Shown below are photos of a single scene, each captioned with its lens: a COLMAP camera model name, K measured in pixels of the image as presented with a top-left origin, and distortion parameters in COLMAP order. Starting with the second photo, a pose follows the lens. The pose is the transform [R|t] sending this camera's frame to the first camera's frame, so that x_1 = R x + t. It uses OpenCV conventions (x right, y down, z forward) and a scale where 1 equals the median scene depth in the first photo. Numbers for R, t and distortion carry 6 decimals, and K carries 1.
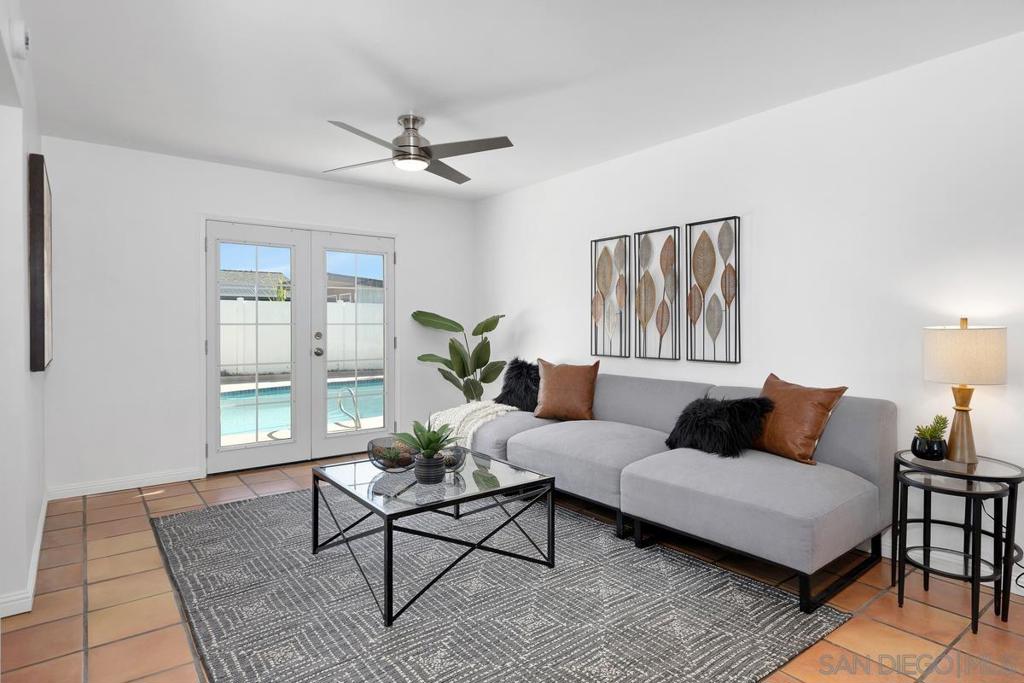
lens RADIAL K [[567.8, 0, 523.6], [0, 567.8, 307.8], [0, 0, 1]] dist [-0.002014, -0.001119]
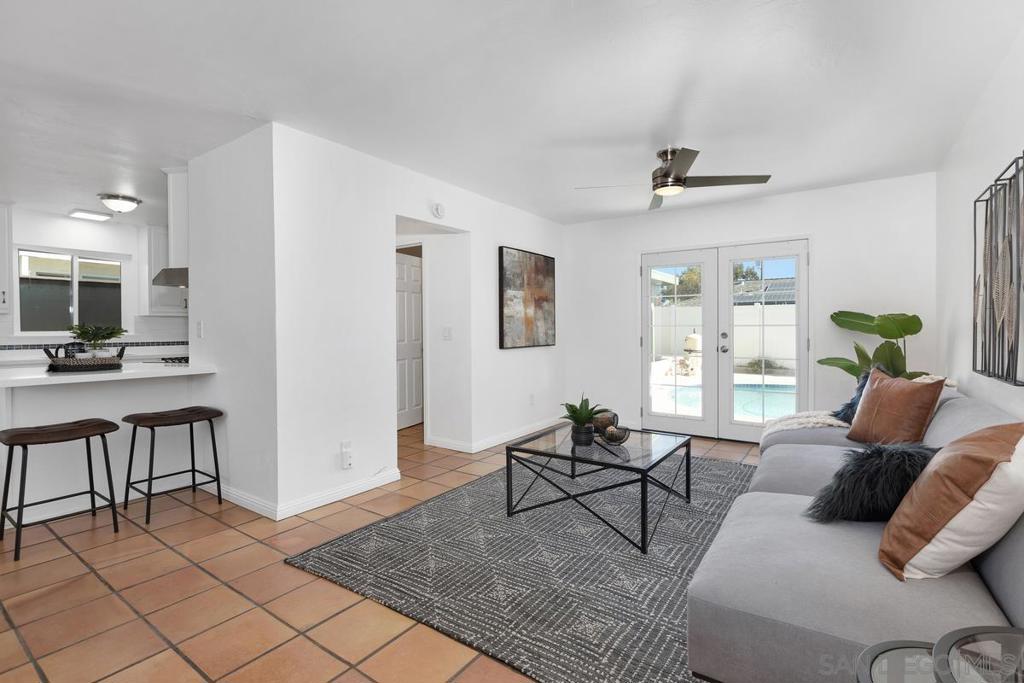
lens RADIAL K [[493.6, 0, 510.0], [0, 493.6, 323.0], [0, 0, 1]] dist [0.001090, 0.000022]
pose [[0.279507, -0.000938, -0.960143, 0.496080], [0.025604, 0.999651, 0.006477, 0.005619], [0.959802, -0.026394, 0.279433, 0.288833]]
